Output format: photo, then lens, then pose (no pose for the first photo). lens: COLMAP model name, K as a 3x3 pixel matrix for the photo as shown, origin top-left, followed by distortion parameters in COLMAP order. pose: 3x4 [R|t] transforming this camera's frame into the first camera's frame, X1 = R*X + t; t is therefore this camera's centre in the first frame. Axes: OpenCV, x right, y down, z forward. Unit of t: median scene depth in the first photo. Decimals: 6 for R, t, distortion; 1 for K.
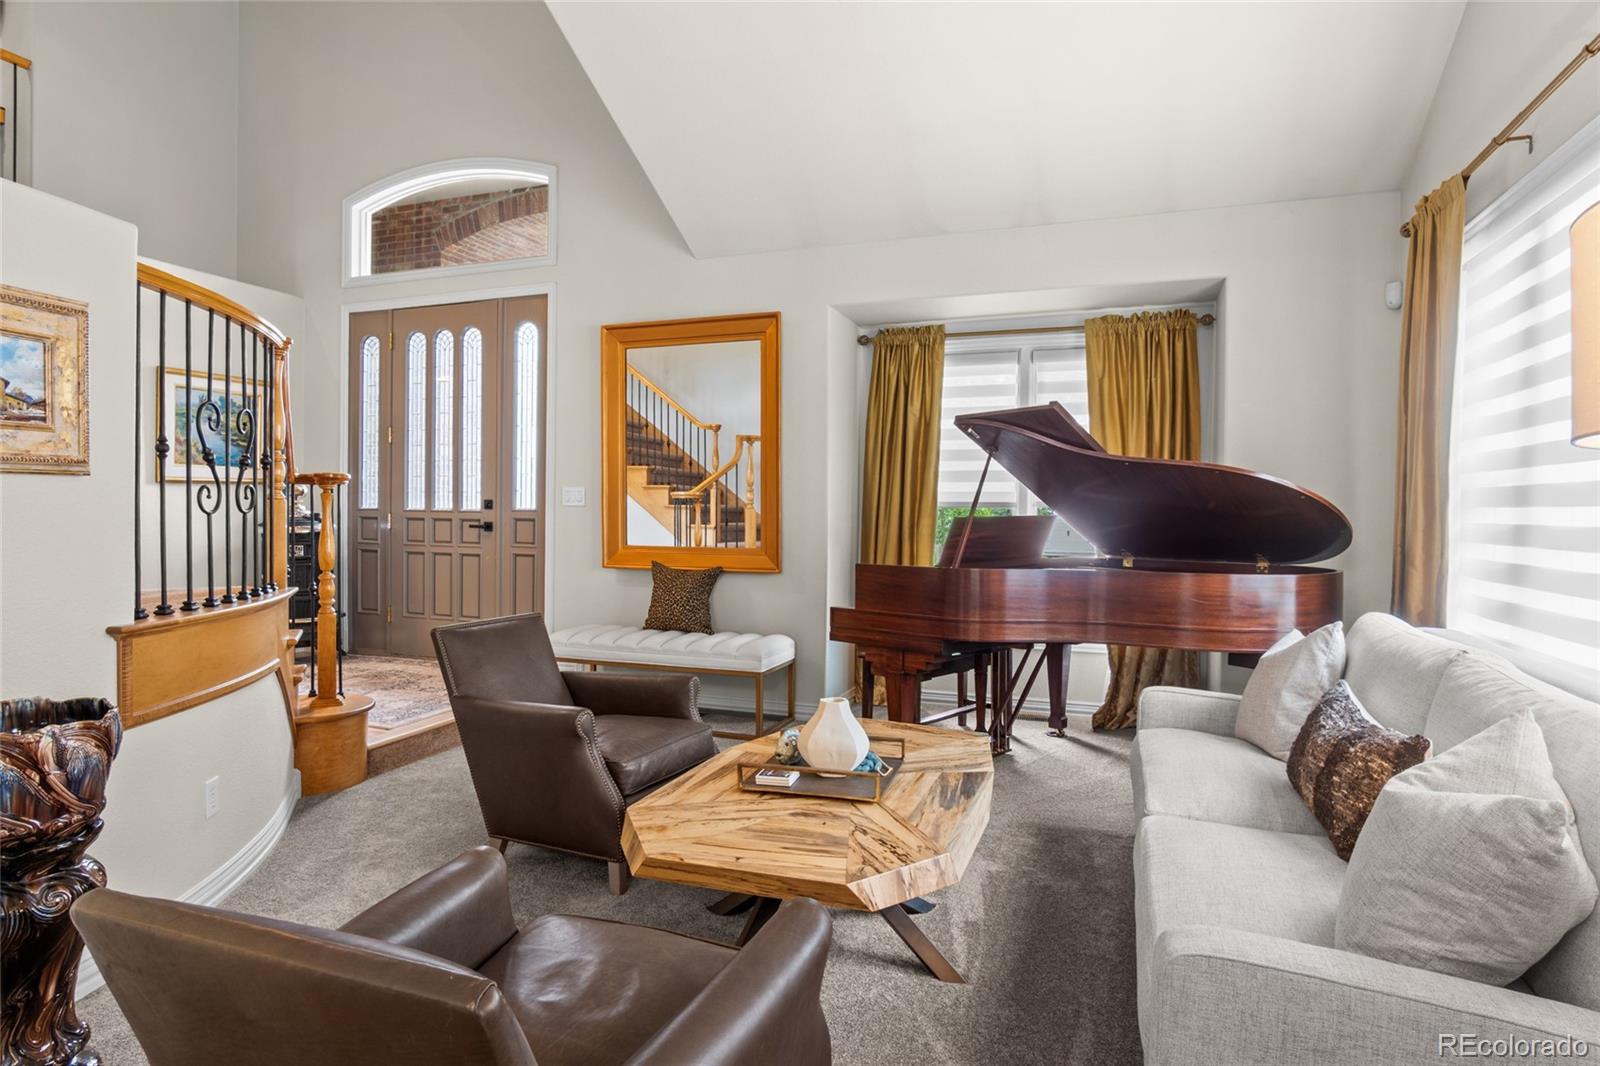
lens RADIAL K [[884.6, 0, 801.3], [0, 884.6, 534.9], [0, 0, 1]] dist [-0.034812, 0.008016]
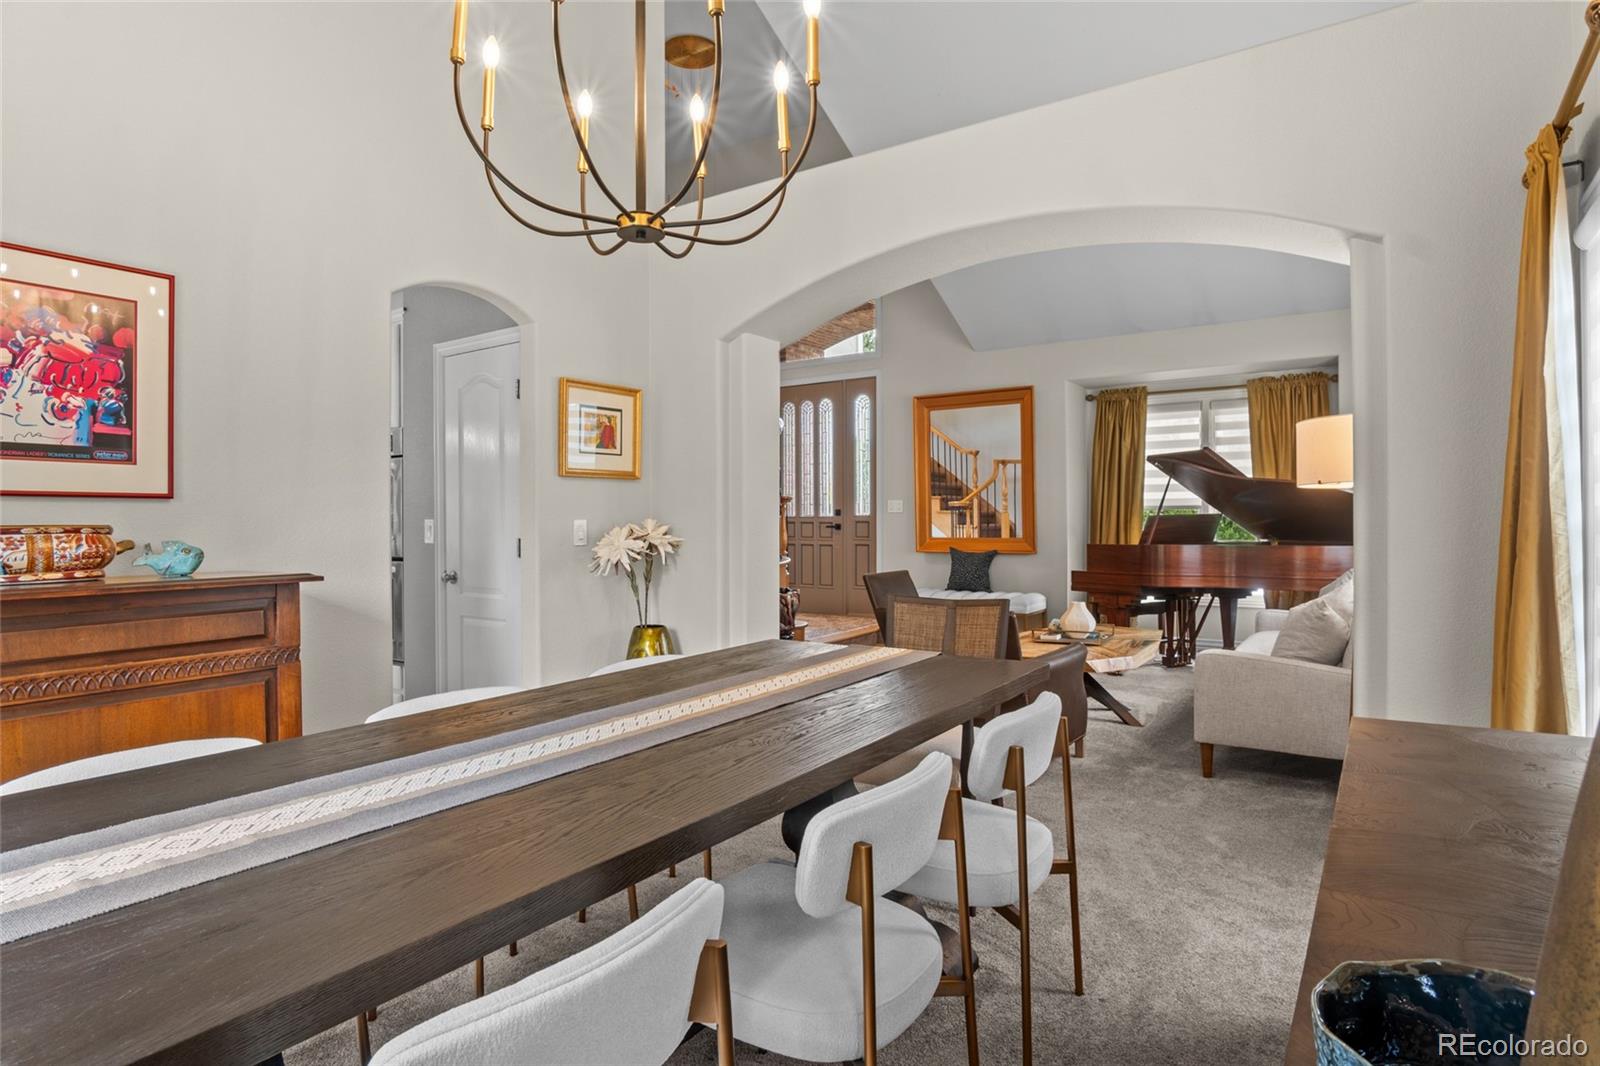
lens RADIAL K [[884.6, 0, 789.9], [0, 884.6, 530.0], [0, 0, 1]] dist [-0.034812, 0.008016]
pose [[0.966225, -0.012020, -0.257421, -0.040054], [0.008444, 0.999852, -0.014995, 0.020397], [0.257563, 0.012315, 0.966183, -0.579469]]
